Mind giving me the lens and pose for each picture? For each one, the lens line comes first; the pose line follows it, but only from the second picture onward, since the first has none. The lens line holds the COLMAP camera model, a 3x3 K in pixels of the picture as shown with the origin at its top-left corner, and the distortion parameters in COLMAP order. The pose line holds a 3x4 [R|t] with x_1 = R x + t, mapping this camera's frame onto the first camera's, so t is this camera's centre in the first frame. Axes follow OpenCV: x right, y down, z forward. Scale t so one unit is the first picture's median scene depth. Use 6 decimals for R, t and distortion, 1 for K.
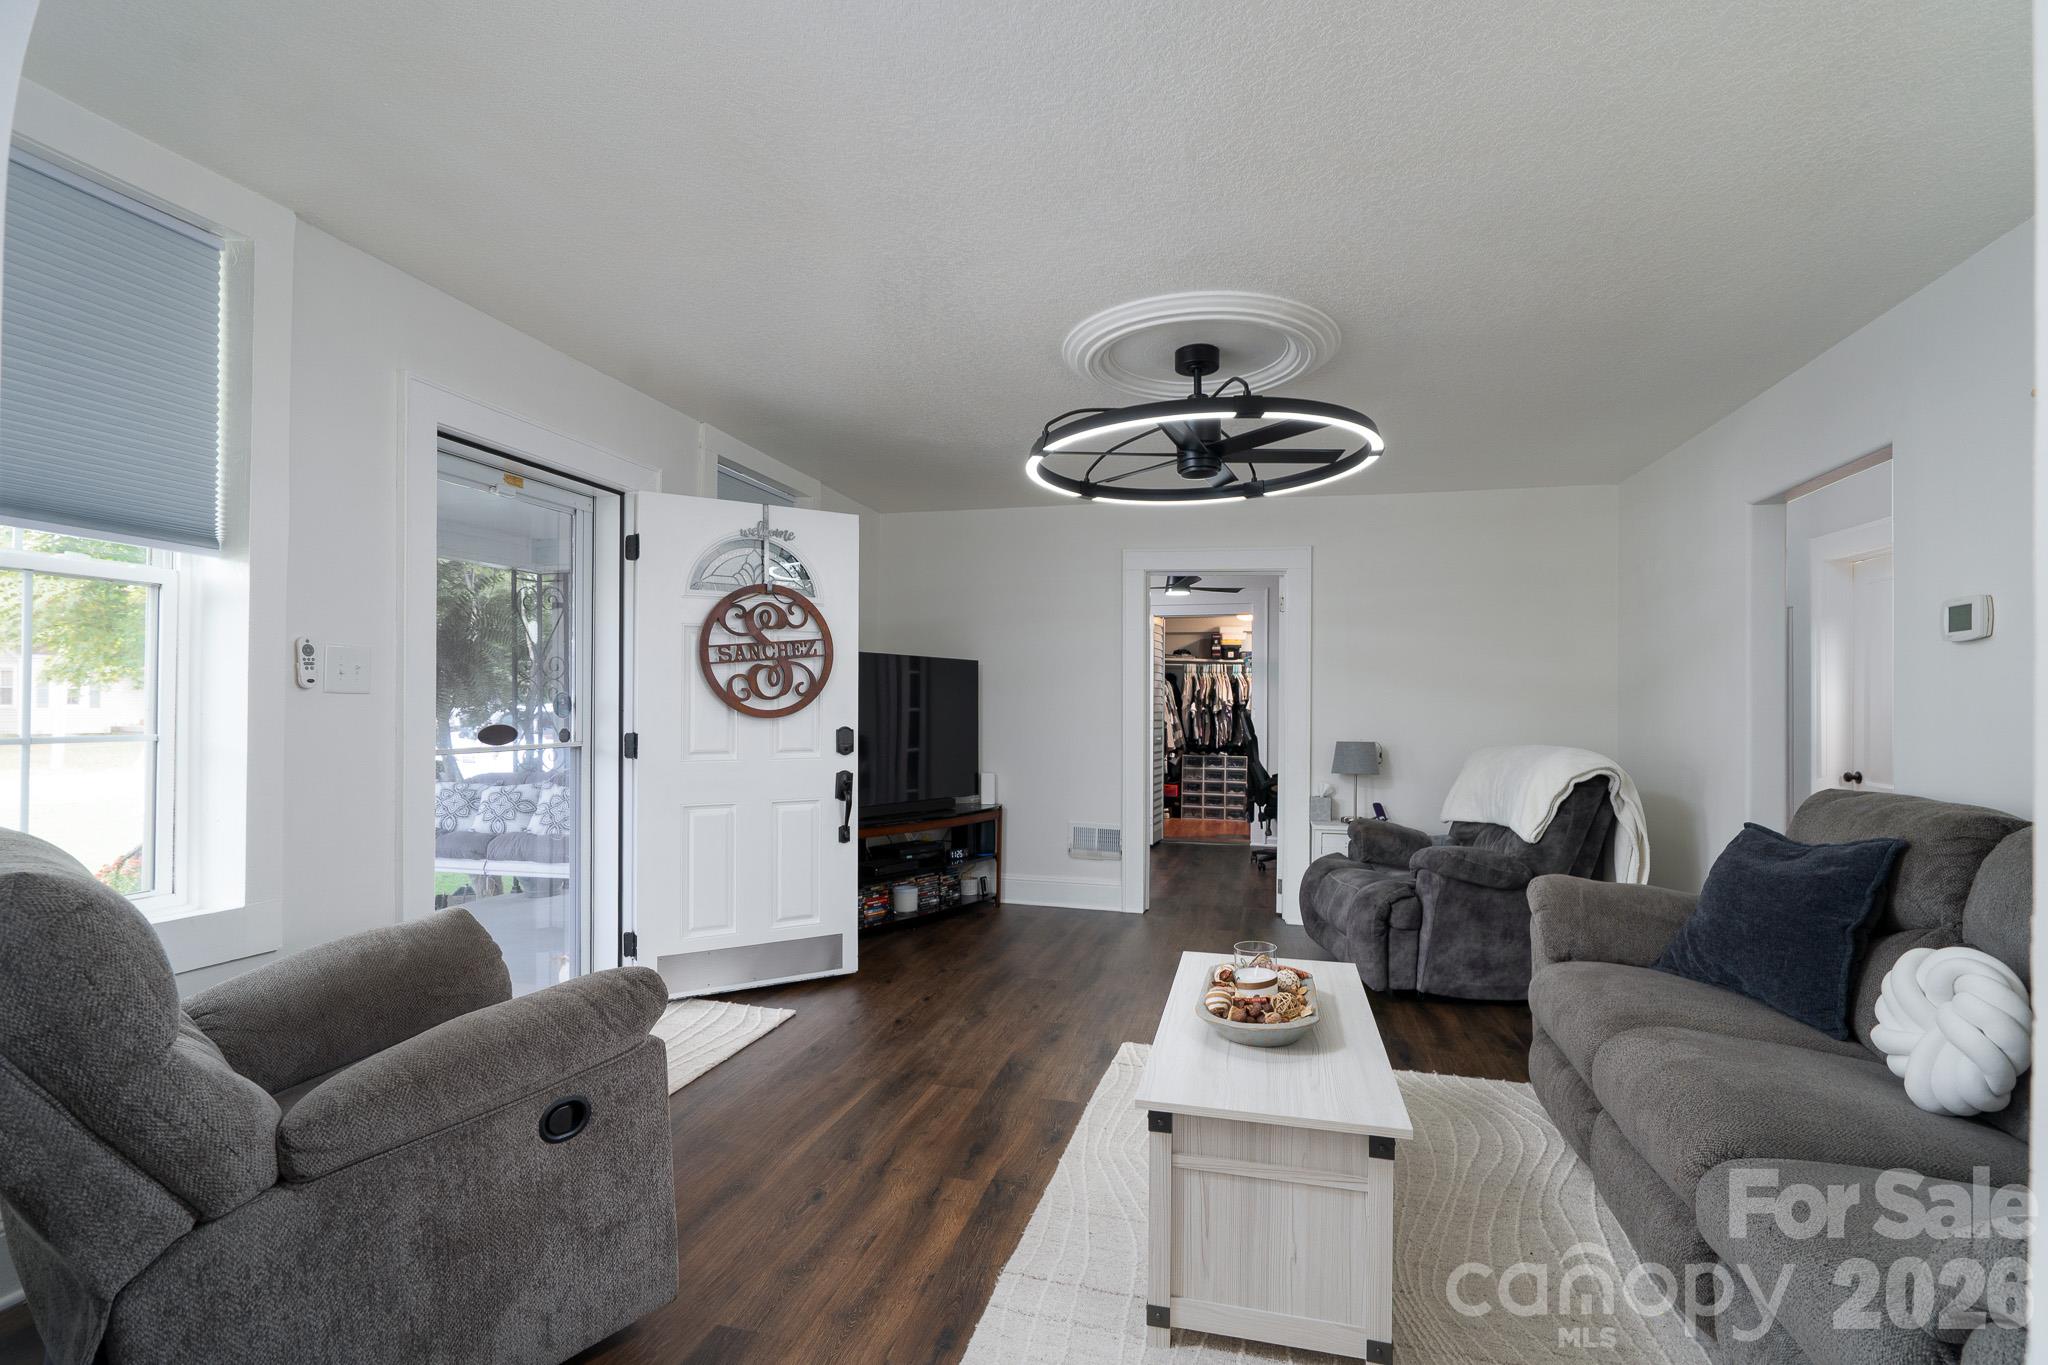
lens RADIAL K [[931.5, 0, 1014.5], [0, 931.5, 697.8], [0, 0, 1]] dist [-0.004196, 0.001676]
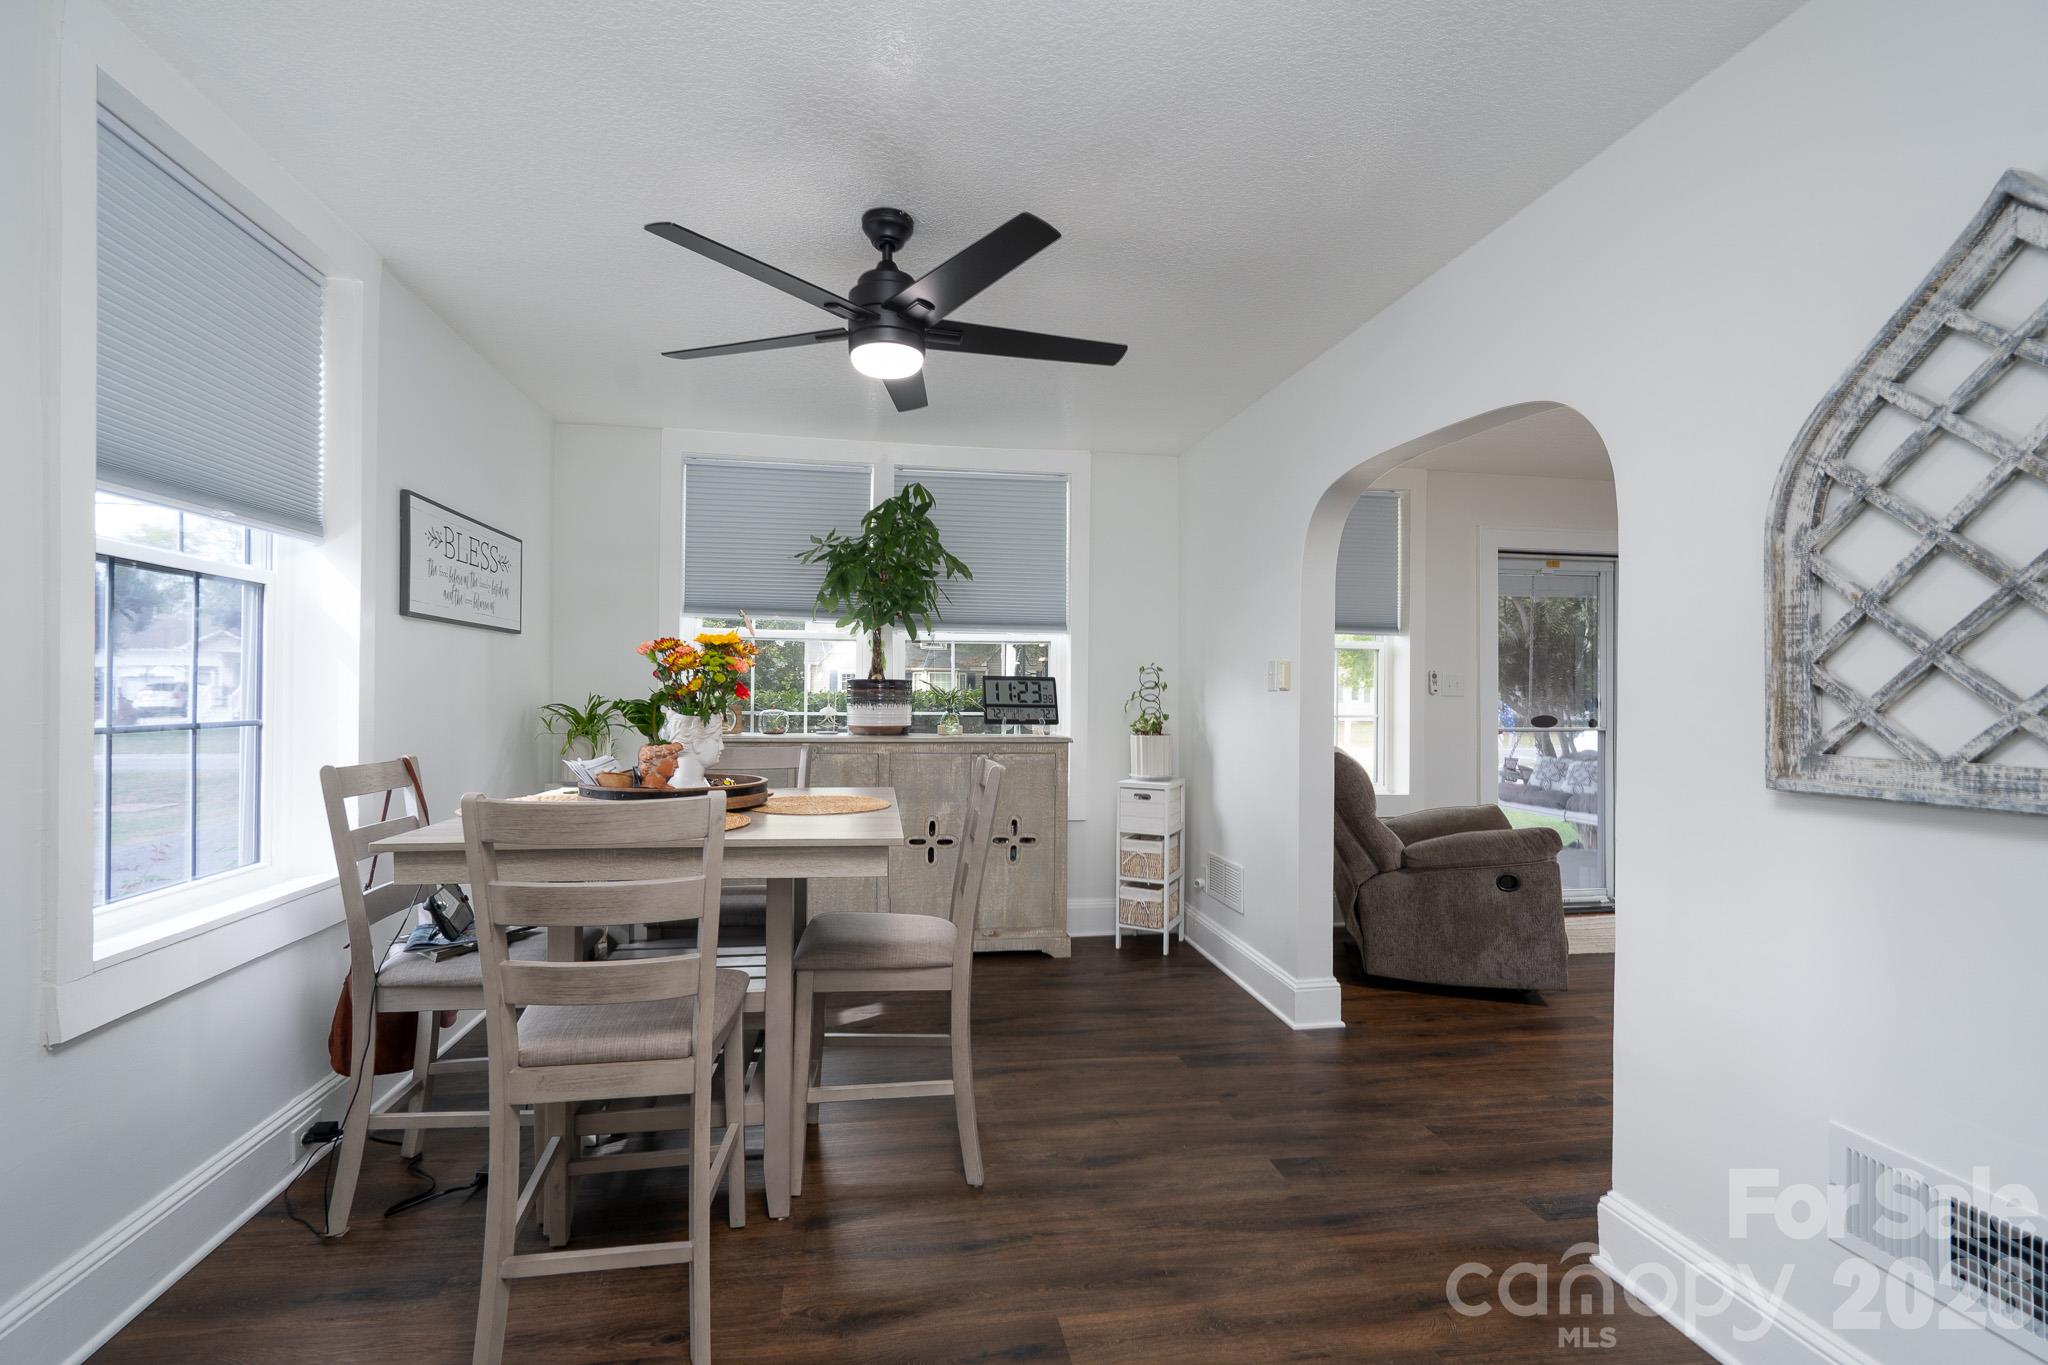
lens RADIAL K [[931.5, 0, 1032.4], [0, 931.5, 697.3], [0, 0, 1]] dist [-0.004196, 0.001676]
pose [[0.430561, -0.001796, -0.902560, 0.809880], [0.004241, 0.999991, 0.000034, -0.007910], [0.902552, -0.003843, 0.430565, -0.783201]]
